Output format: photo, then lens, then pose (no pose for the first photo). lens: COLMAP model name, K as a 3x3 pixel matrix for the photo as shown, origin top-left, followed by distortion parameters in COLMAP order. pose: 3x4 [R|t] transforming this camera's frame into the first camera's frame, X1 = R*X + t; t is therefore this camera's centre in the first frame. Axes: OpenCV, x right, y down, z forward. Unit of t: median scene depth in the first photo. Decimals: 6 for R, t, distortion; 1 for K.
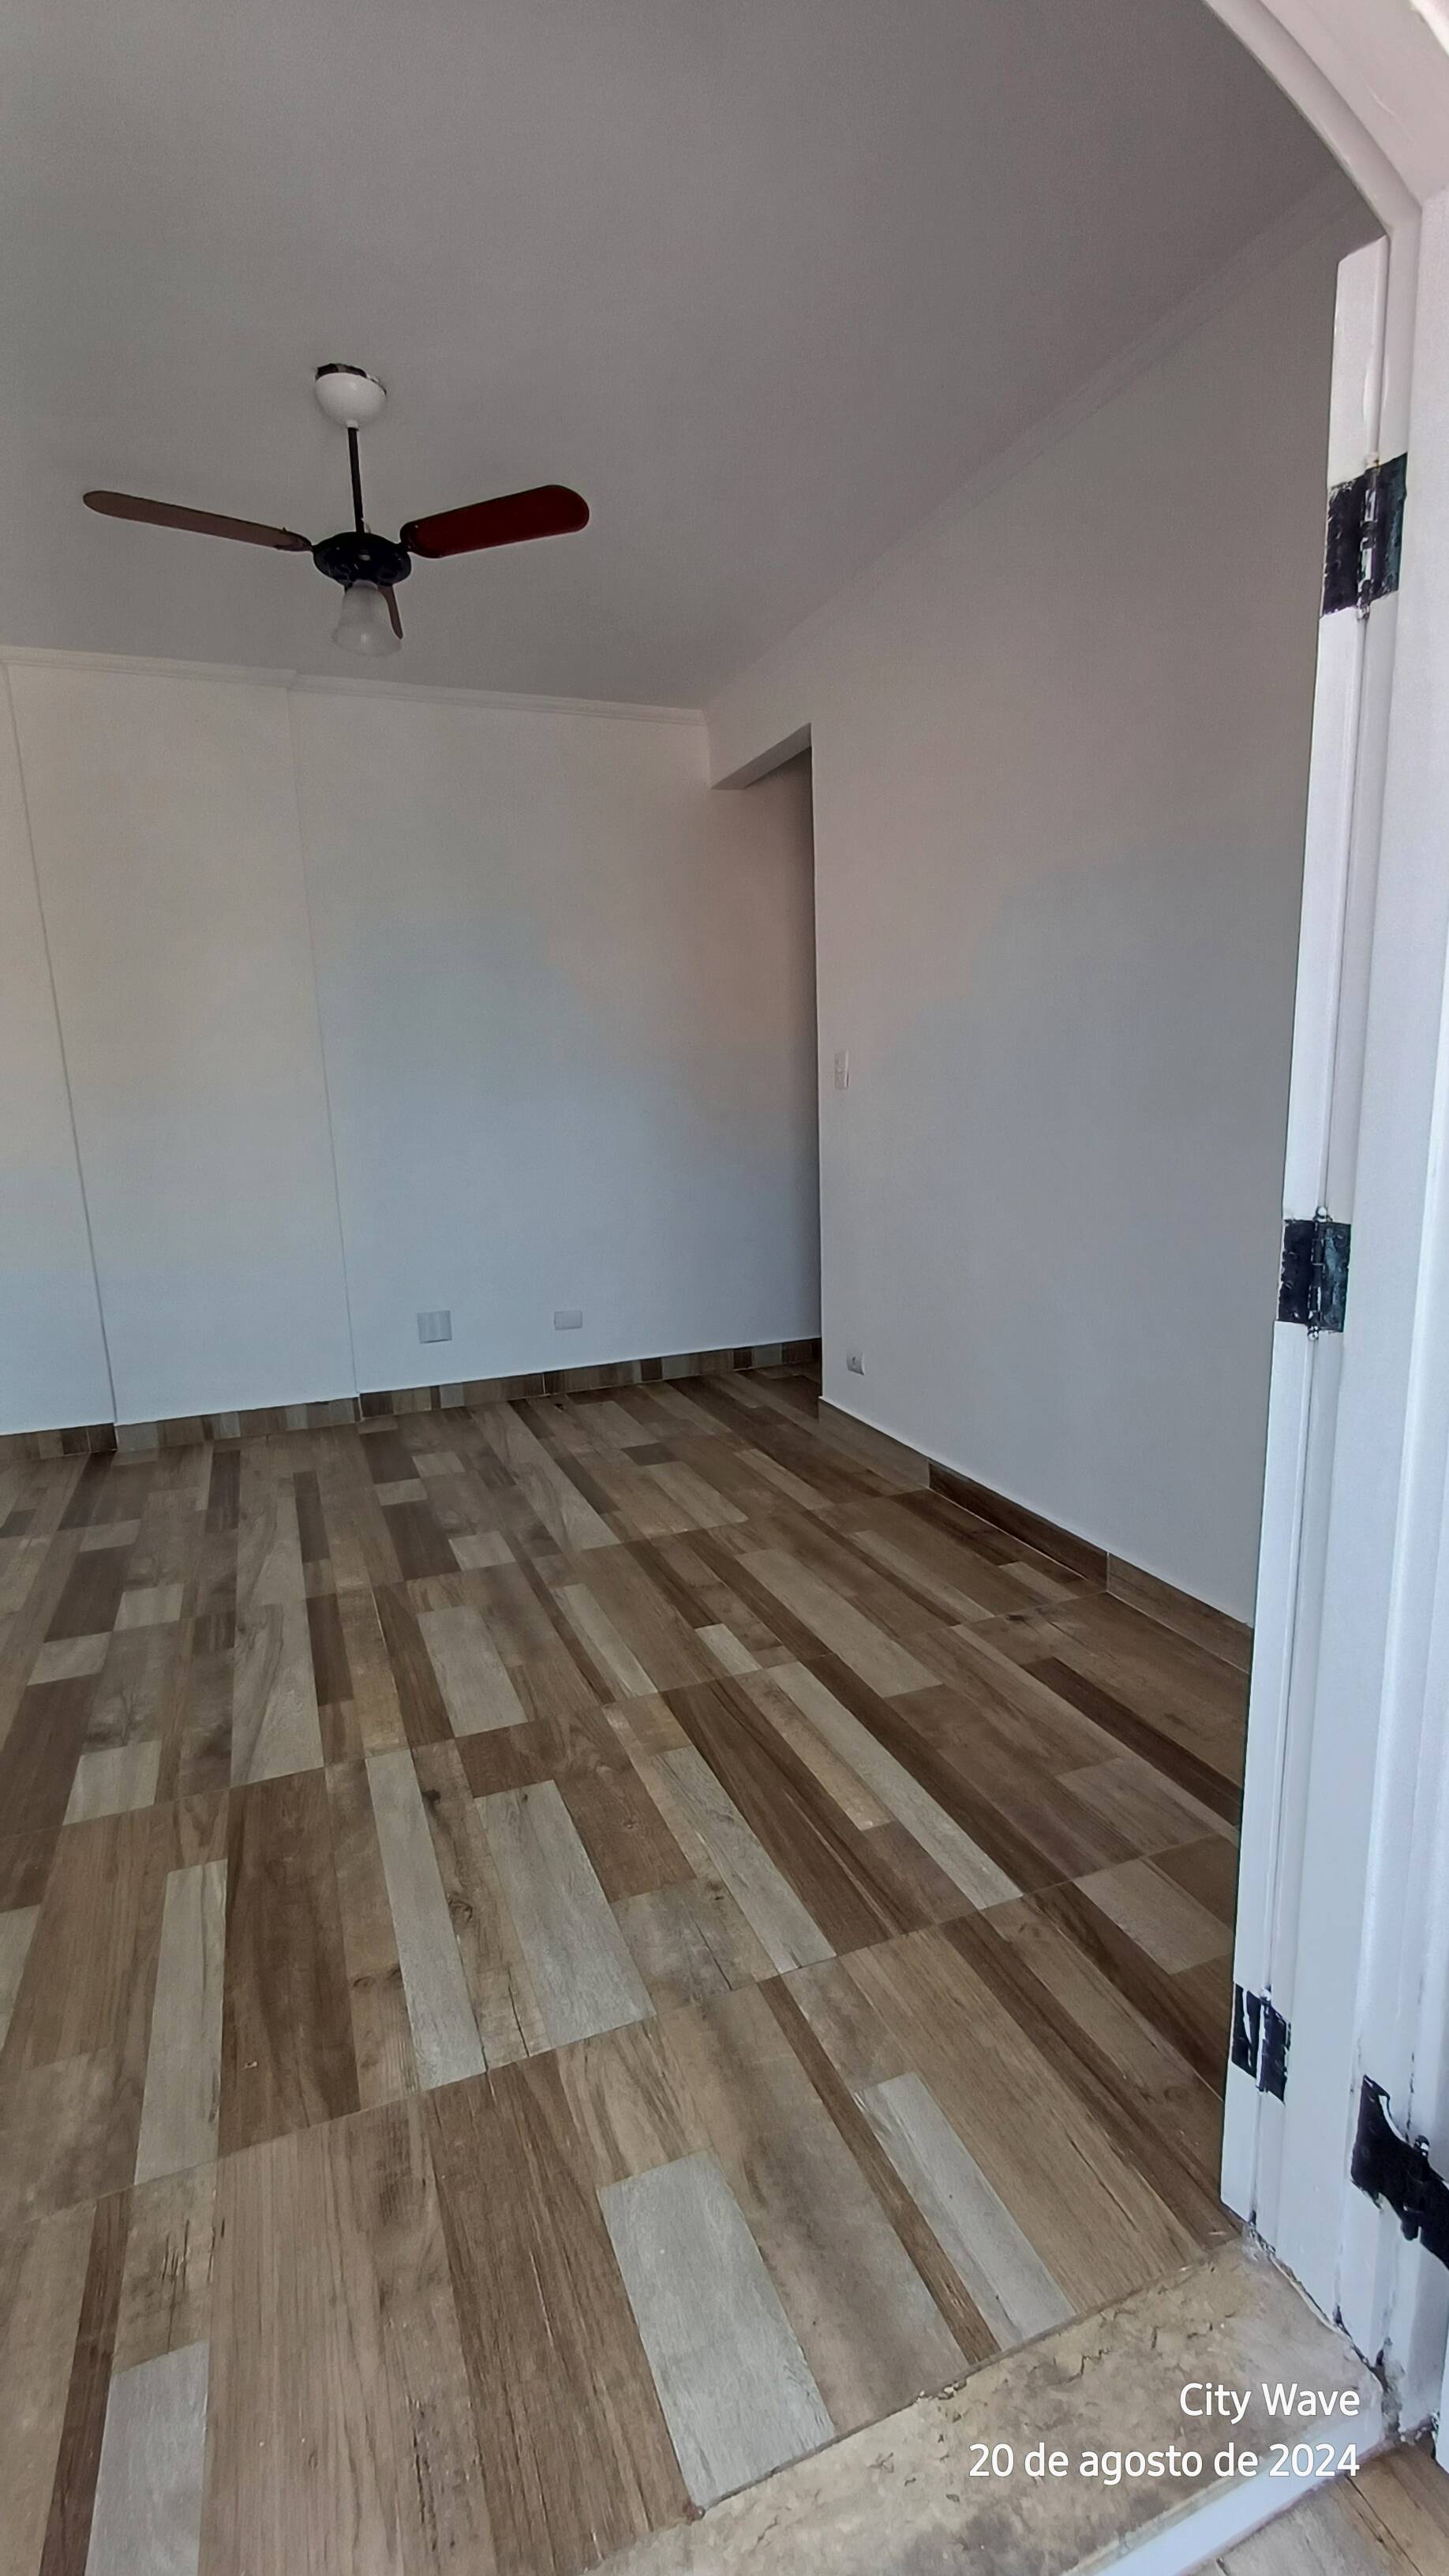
lens RADIAL K [[1167.5, 0, 734.7], [0, 1167.5, 1318.1], [0, 0, 1]] dist [-0.004797, -0.000573]
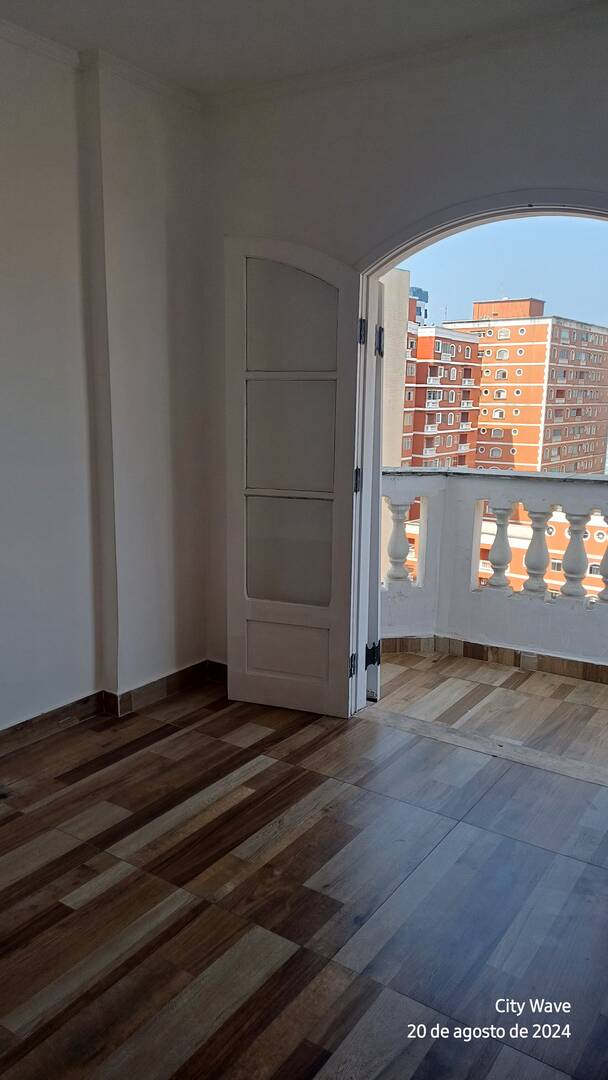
lens RADIAL K [[798.3, 0, 280.8], [0, 798.3, 546.0], [0, 0, 1]] dist [0.102739, -0.150808]
pose [[-0.543389, -0.130711, 0.829243, -1.074505], [0.172295, 0.949410, 0.262554, -0.362281], [-0.821610, 0.285543, -0.493378, 1.555451]]
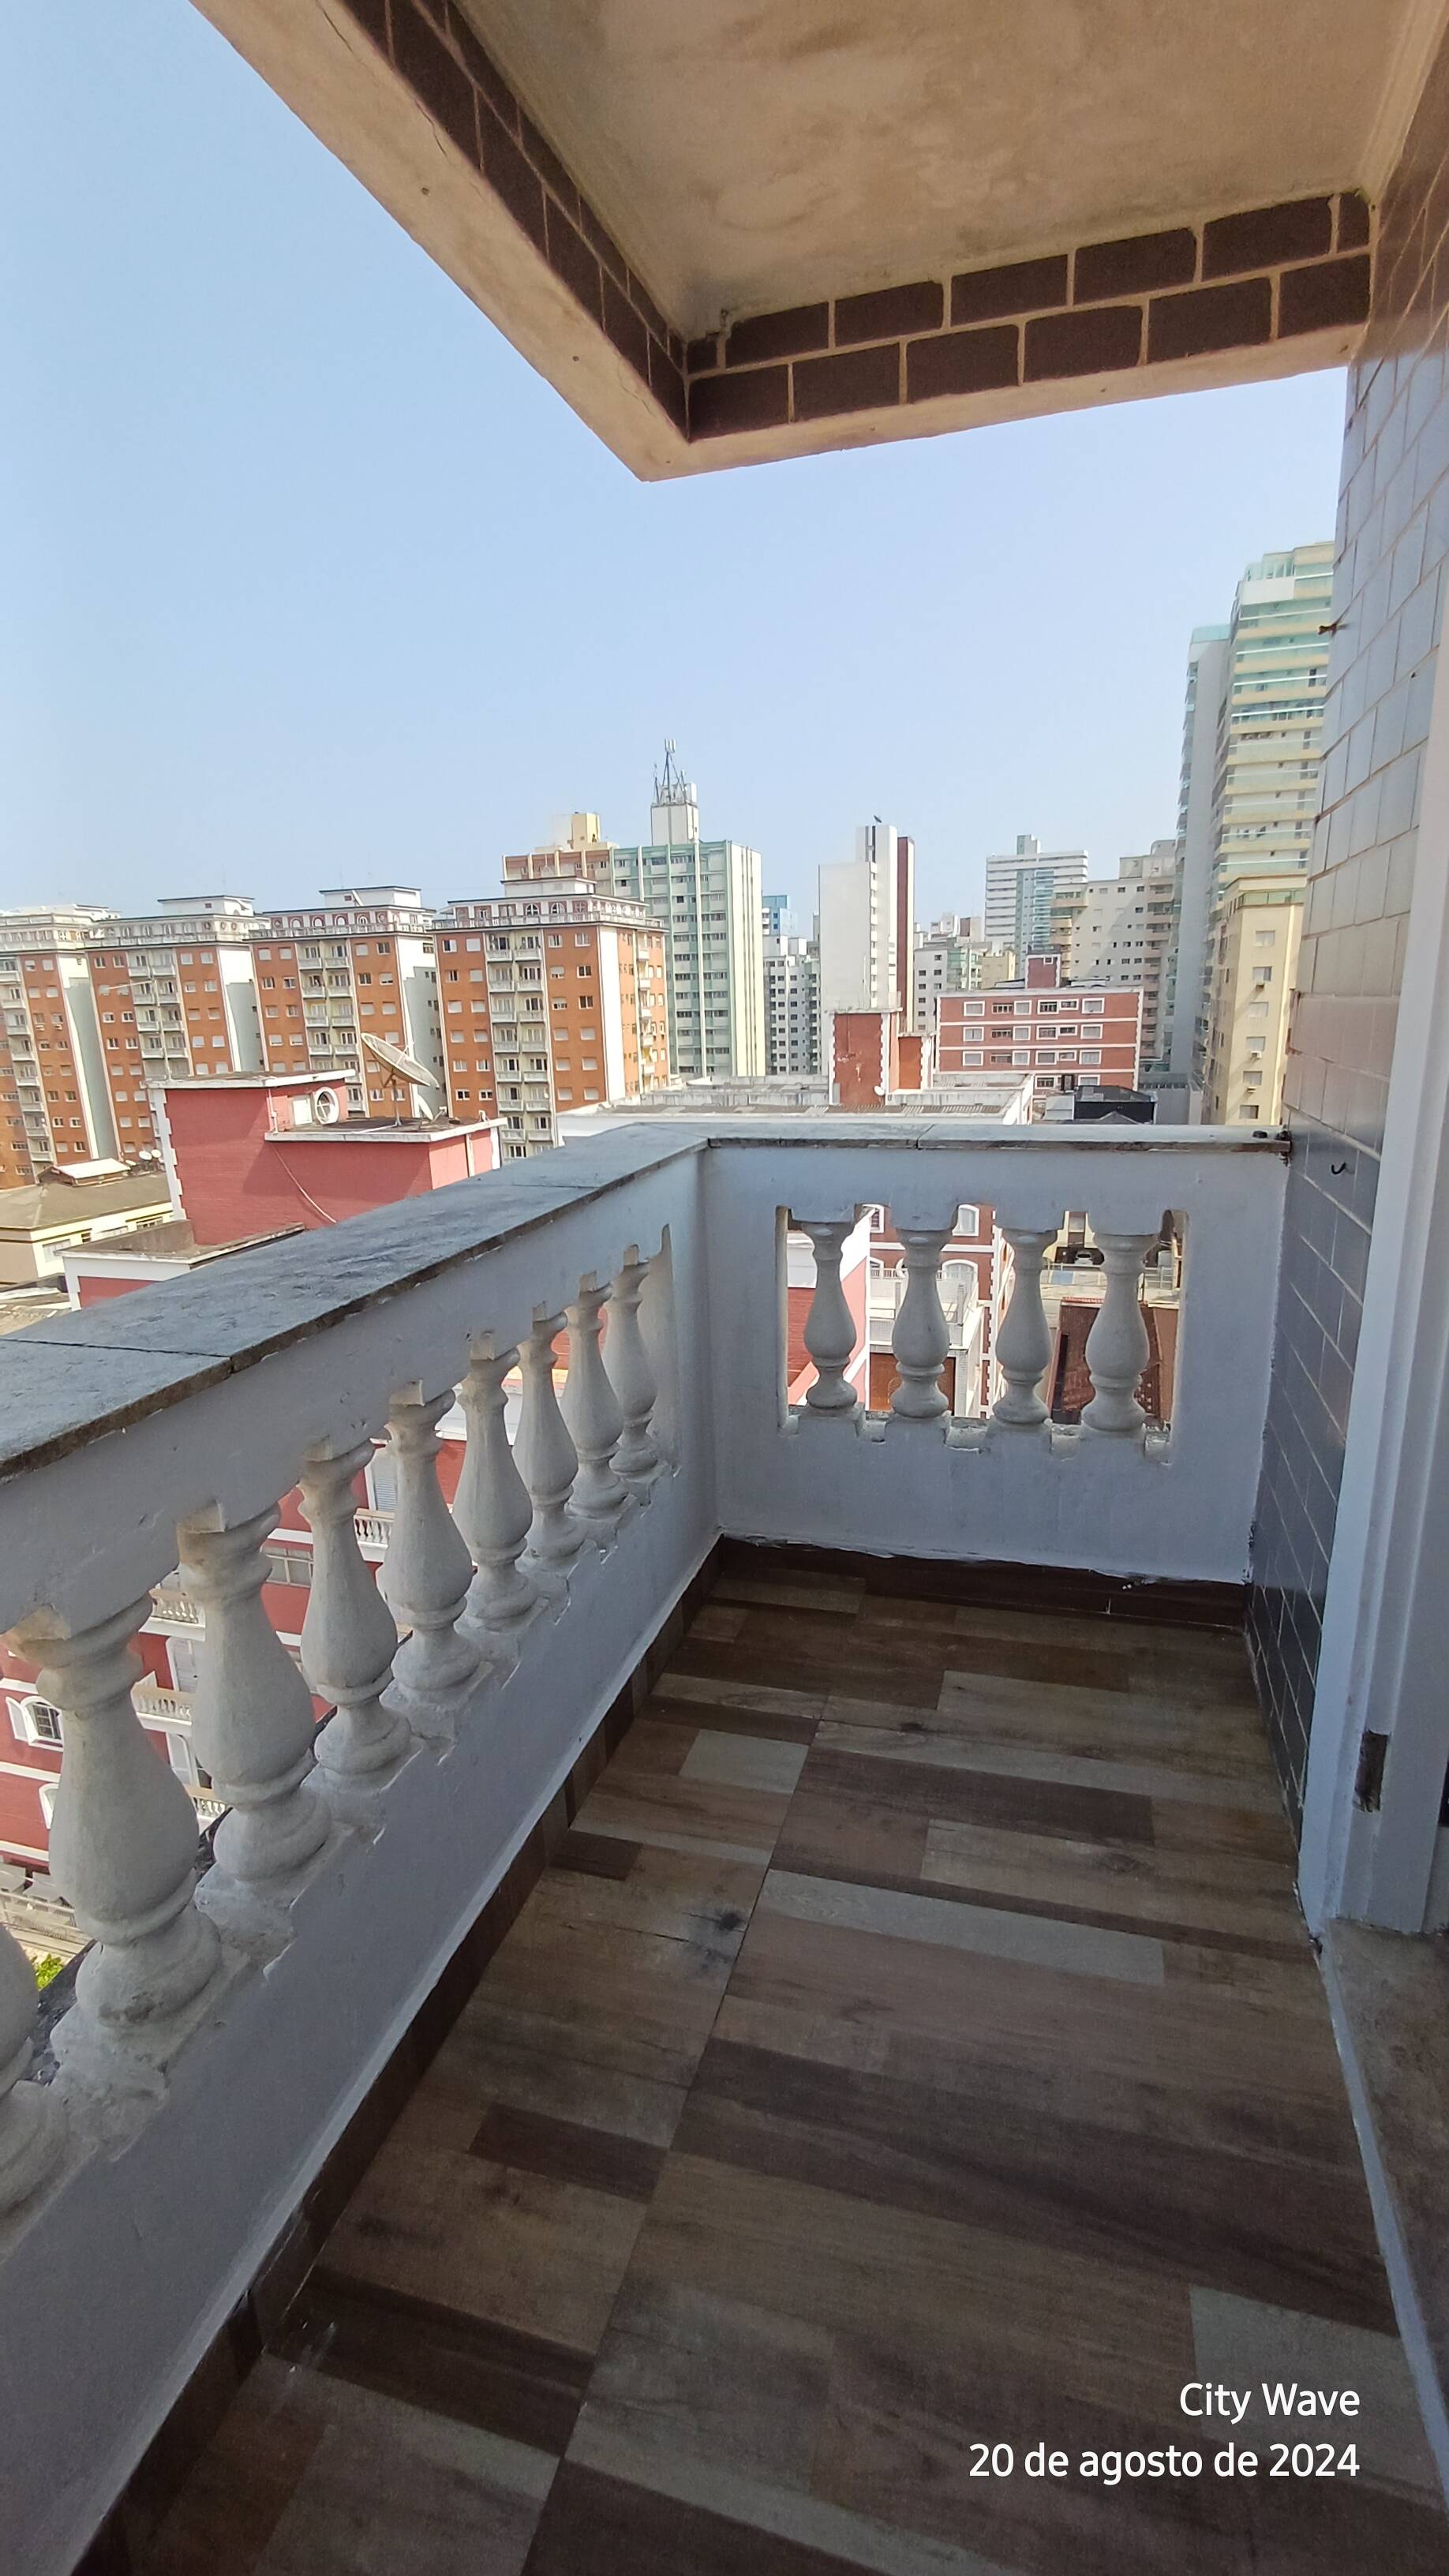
lens RADIAL K [[1188.7, 0, 724.9], [0, 1188.7, 1312.1], [0, 0, 1]] dist [-0.000466, 0.000556]
pose [[-0.626165, 0.255306, -0.736707, 0.565994], [-0.103407, 0.909331, 0.403020, -0.122518], [0.772803, 0.328537, -0.542990, 0.340978]]
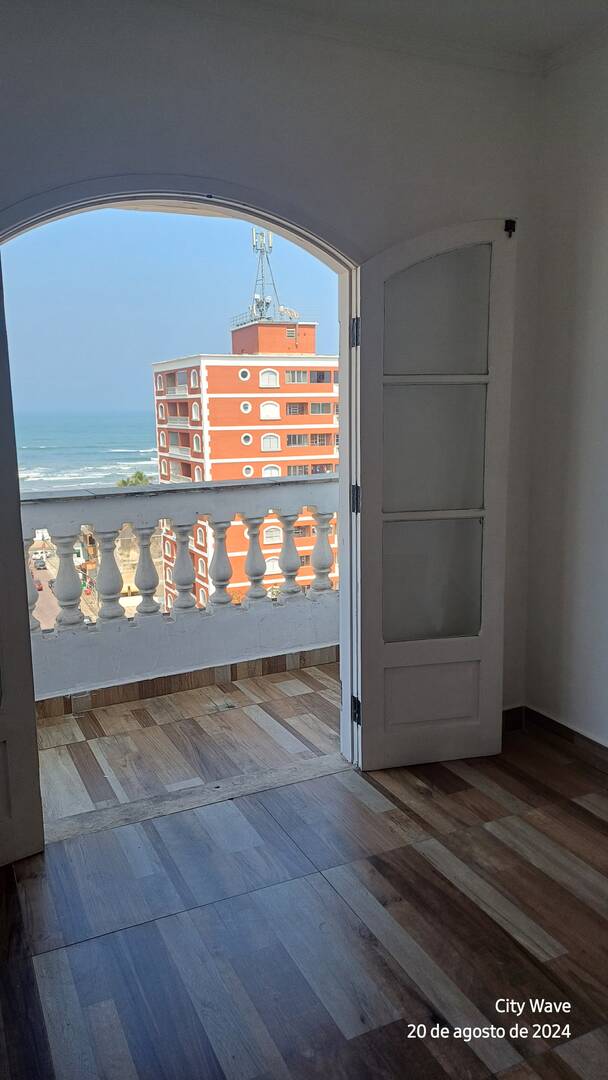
lens RADIAL K [[795.5, 0, 313.3], [0, 795.5, 537.4], [0, 0, 1]] dist [0.116562, -0.149474]
pose [[-0.996561, 0.057986, -0.059193, -0.108968], [0.033027, 0.933115, 0.358057, -0.428445], [0.075997, 0.354871, -0.931821, 1.734842]]
